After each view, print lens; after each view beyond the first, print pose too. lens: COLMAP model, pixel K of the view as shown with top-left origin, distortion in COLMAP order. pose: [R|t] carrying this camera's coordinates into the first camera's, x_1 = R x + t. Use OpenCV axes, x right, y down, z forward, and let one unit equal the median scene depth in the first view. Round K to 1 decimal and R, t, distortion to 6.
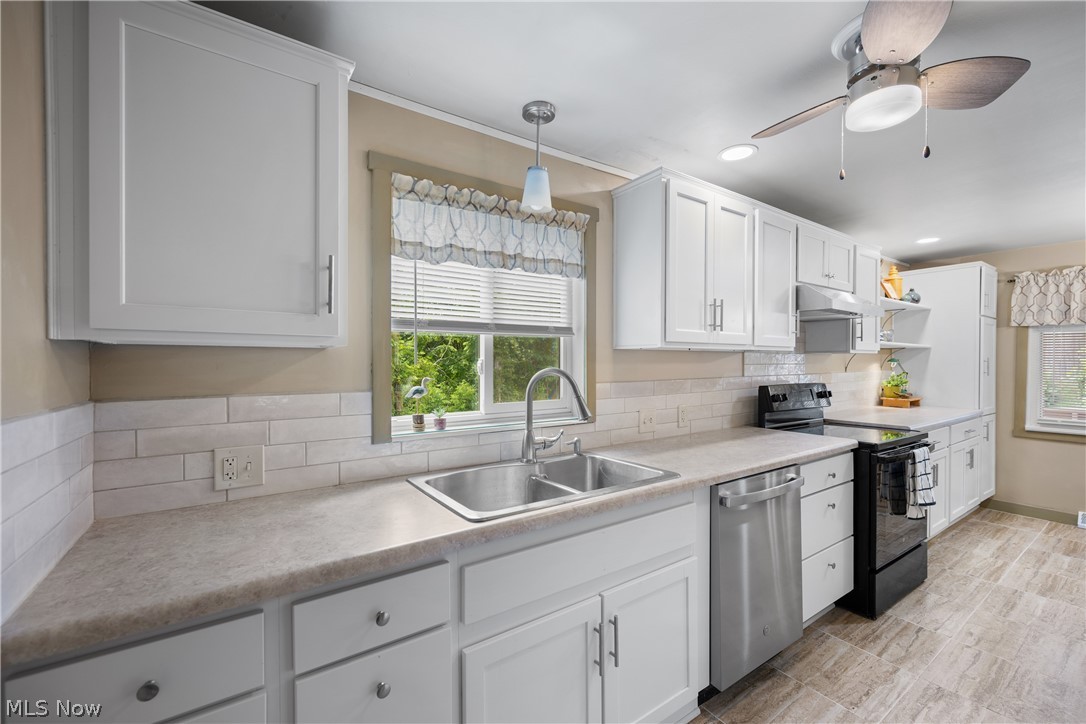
lens RADIAL K [[452.0, 0, 547.4], [0, 452.0, 363.5], [0, 0, 1]] dist [0.000504, 0.000120]
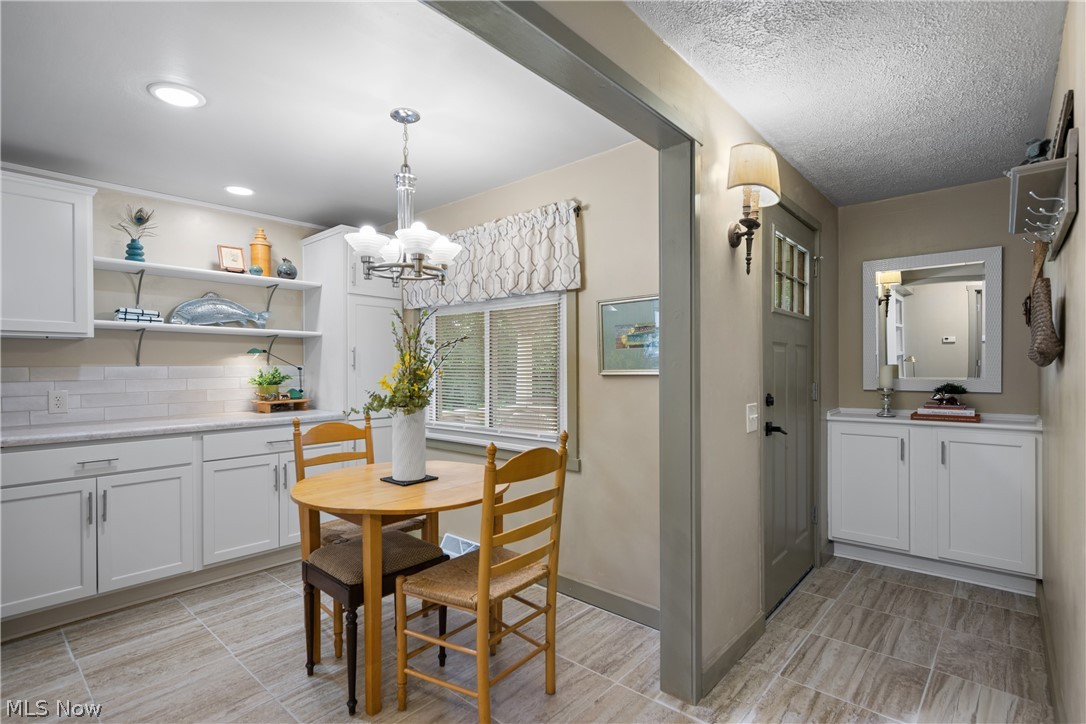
lens RADIAL K [[523.1, 0, 545.5], [0, 523.1, 368.6], [0, 0, 1]] dist [0.000665, -0.001190]
pose [[0.970832, -0.006116, 0.239682, 1.332243], [0.008536, 0.999923, -0.009061, 0.045436], [-0.239608, 0.010842, 0.970809, 0.036899]]
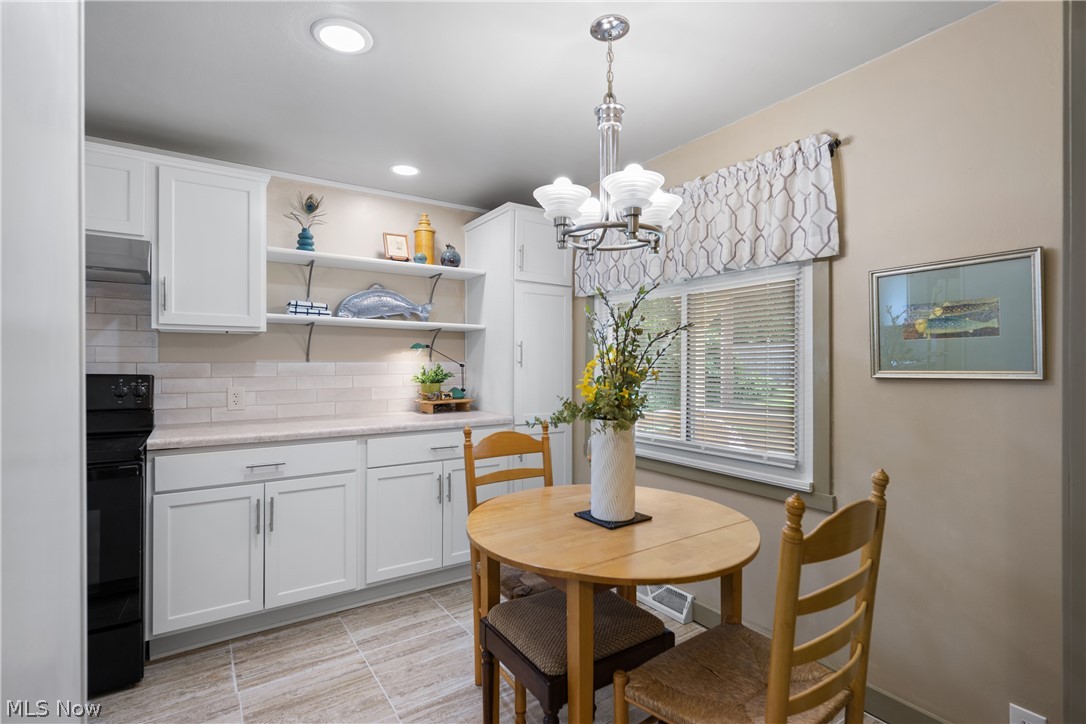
lens RADIAL K [[523.1, 0, 547.8], [0, 523.1, 362.3], [0, 0, 1]] dist [0.000665, -0.001190]
pose [[0.999963, -0.000192, -0.008620, 1.260121], [0.000048, 0.999860, -0.016707, 0.041228], [0.008622, 0.016706, 0.999823, 0.247942]]
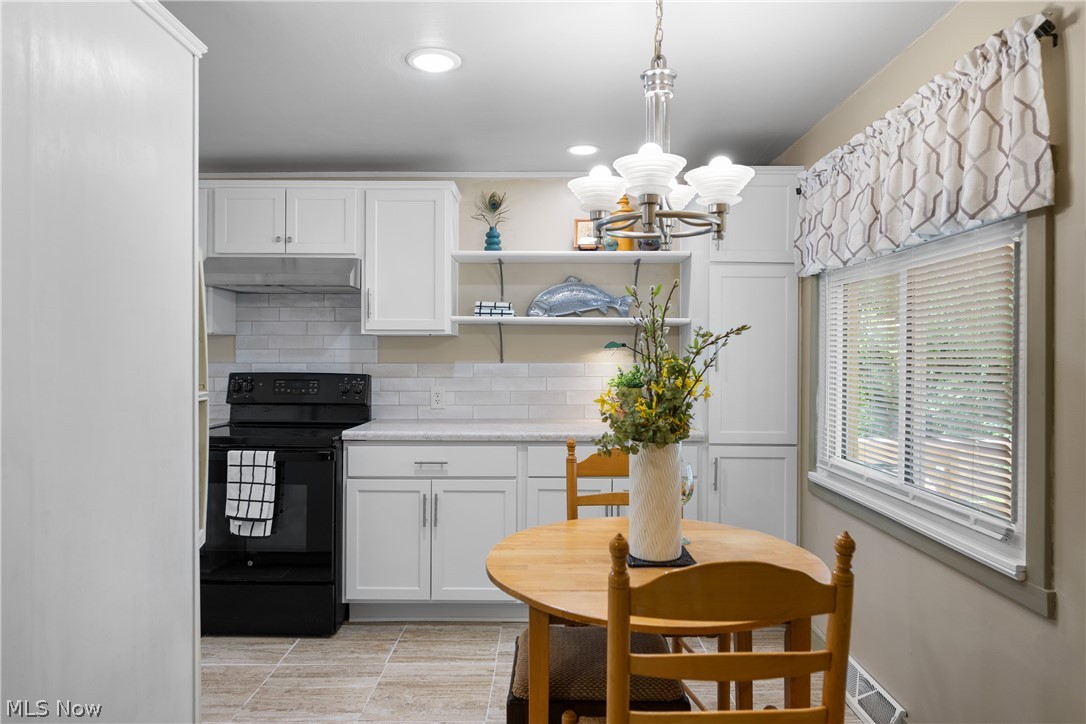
lens RADIAL K [[689.8, 0, 540.7], [0, 689.8, 355.7], [0, 0, 1]] dist [0.006255, -0.005282]
pose [[0.818904, 0.002369, -0.573926, 1.581424], [-0.010988, 0.999873, -0.011551, 0.024749], [0.573826, 0.015766, 0.818826, 0.236075]]
